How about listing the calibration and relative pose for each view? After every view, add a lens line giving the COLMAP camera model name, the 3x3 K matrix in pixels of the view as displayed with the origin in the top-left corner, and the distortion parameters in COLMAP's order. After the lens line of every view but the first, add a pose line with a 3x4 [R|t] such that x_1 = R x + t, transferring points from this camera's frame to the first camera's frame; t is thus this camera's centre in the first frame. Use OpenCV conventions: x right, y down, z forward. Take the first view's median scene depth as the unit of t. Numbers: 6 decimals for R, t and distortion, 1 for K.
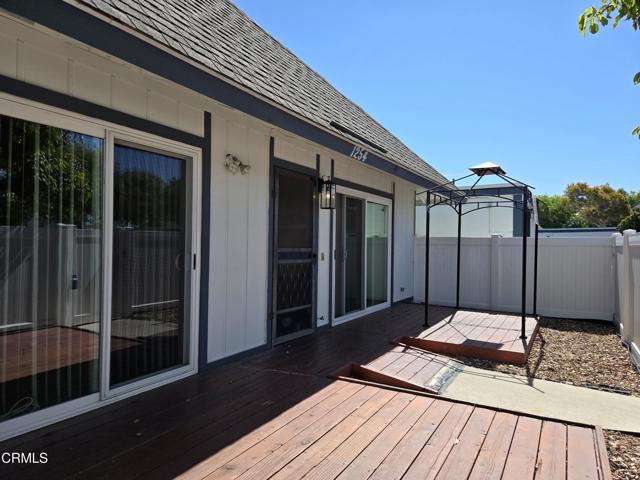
lens RADIAL K [[431.8, 0, 320.0], [0, 431.8, 240.0], [0, 0, 1]] dist [0.057182, -0.054489]
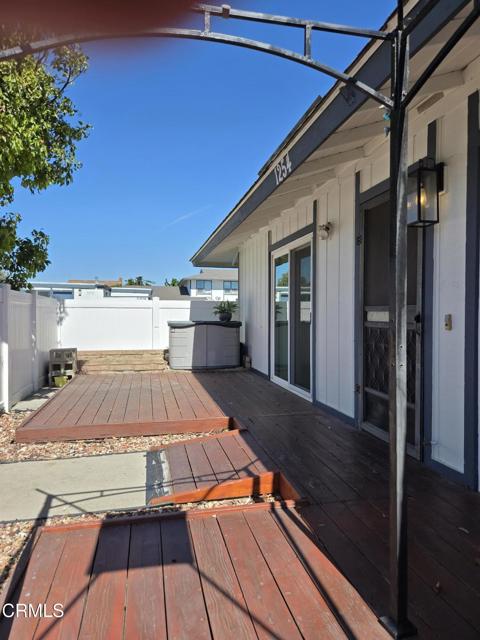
lens RADIAL K [[431.8, 0, 233.8], [0, 431.8, 315.2], [0, 0, 1]] dist [0.057182, -0.054489]
pose [[-0.752465, -0.006057, -0.658604, 0.617749], [-0.000847, 0.999966, -0.008229, 0.043259], [0.658632, -0.005635, -0.752445, 1.469966]]
